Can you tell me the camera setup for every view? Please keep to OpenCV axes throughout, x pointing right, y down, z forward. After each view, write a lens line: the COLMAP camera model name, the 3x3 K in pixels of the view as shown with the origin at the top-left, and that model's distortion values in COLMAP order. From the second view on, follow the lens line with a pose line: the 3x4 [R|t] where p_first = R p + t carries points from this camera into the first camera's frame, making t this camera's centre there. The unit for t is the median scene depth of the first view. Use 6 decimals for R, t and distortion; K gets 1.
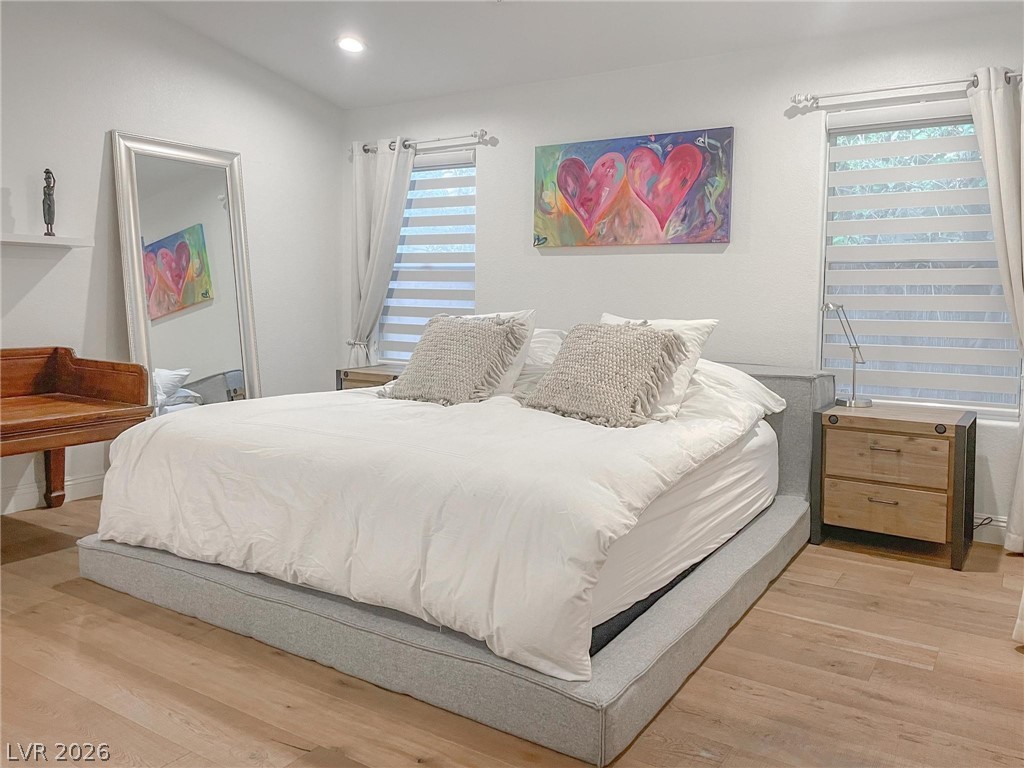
lens RADIAL K [[784.3, 0, 512.0], [0, 784.3, 384.0], [0, 0, 1]] dist [0.071815, -0.109784]
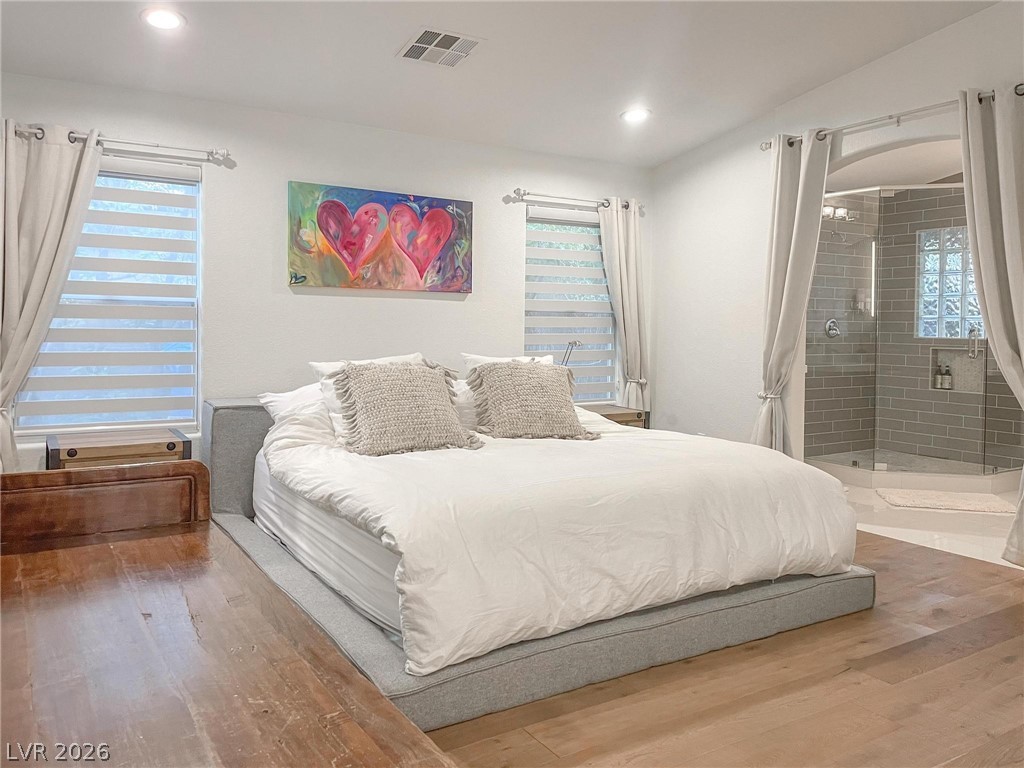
lens RADIAL K [[784.3, 0, 512.0], [0, 784.3, 384.0], [0, 0, 1]] dist [0.071815, -0.109784]
pose [[0.438616, -0.073179, 0.895690, -0.787164], [0.094248, 0.994929, 0.035134, -0.070826], [-0.893719, 0.069006, 0.443289, 0.385049]]
